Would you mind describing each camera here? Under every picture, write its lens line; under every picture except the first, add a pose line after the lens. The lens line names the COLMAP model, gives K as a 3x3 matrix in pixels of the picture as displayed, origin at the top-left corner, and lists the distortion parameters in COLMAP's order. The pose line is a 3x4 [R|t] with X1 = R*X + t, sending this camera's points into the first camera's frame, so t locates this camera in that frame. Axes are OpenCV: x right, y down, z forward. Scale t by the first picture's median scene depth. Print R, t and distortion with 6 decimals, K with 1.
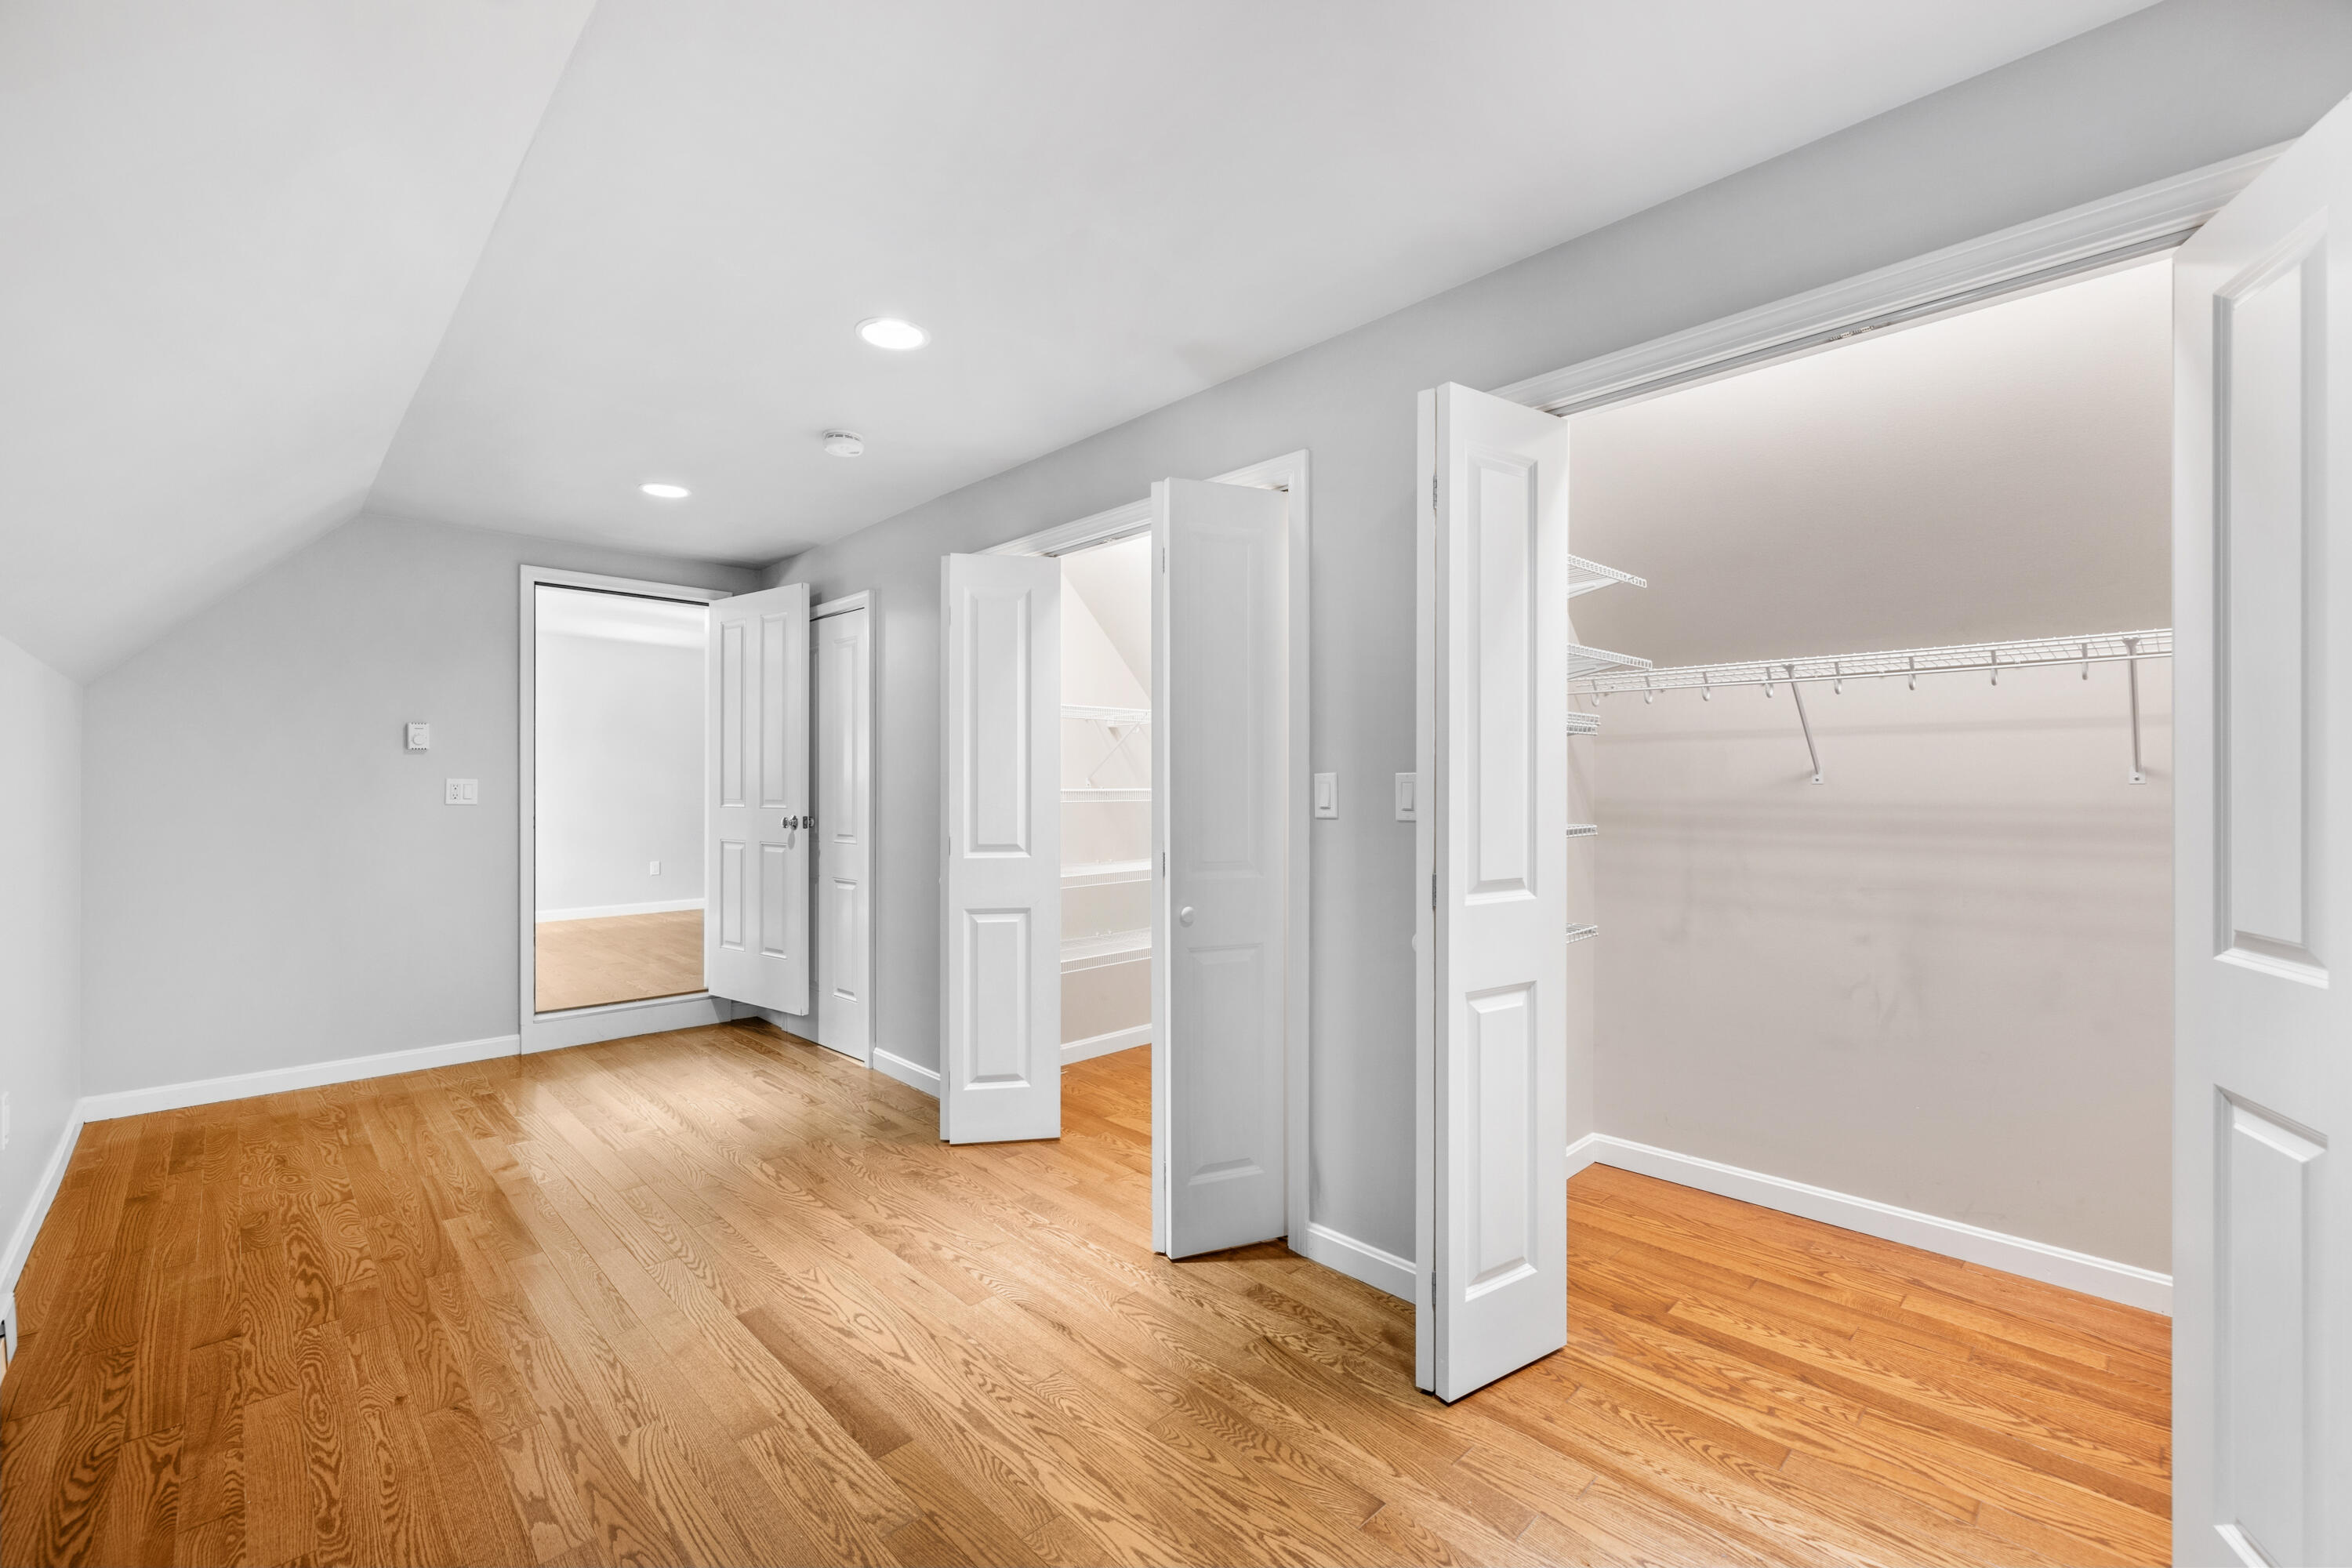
lens RADIAL K [[986.2, 0, 1176.1], [0, 986.2, 781.1], [0, 0, 1]] dist [-0.001013, -0.000215]
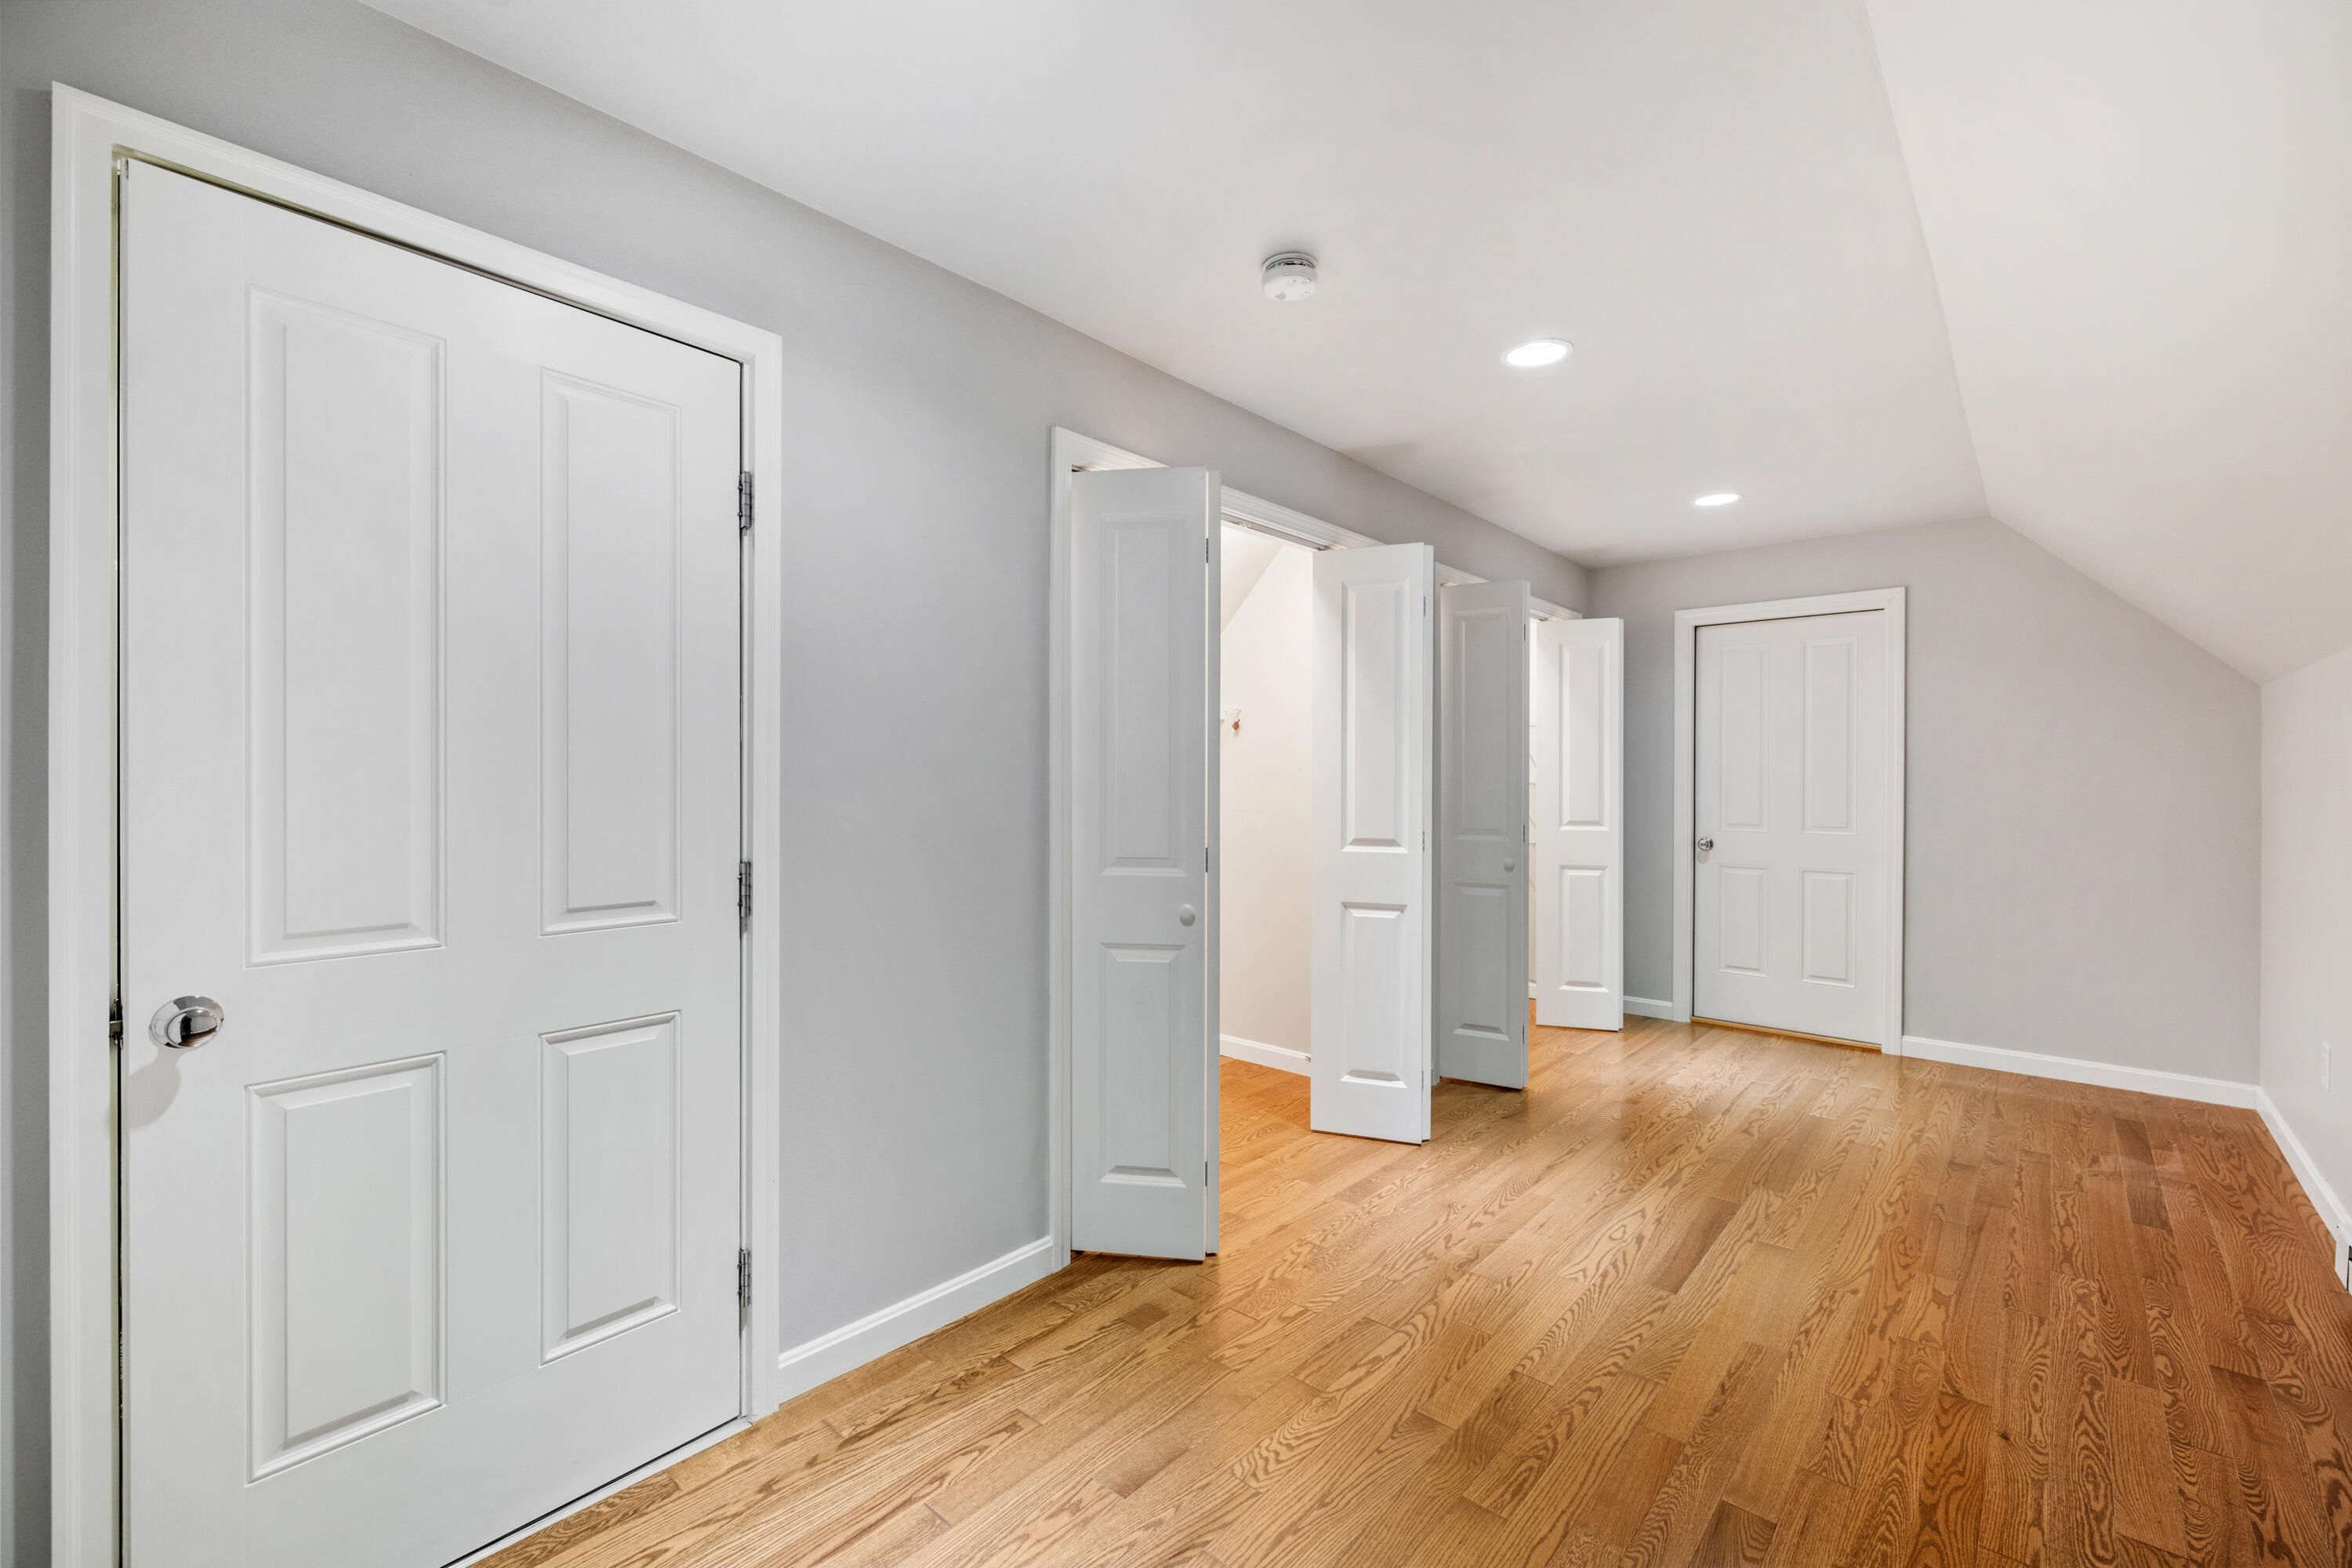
lens RADIAL K [[986.2, 0, 1176.3], [0, 986.2, 786.4], [0, 0, 1]] dist [-0.001013, -0.000215]
pose [[-0.076029, -0.008445, 0.997070, -1.574026], [-0.008550, 0.999933, 0.007817, 0.013862], [-0.997069, -0.007931, -0.076096, 1.769906]]
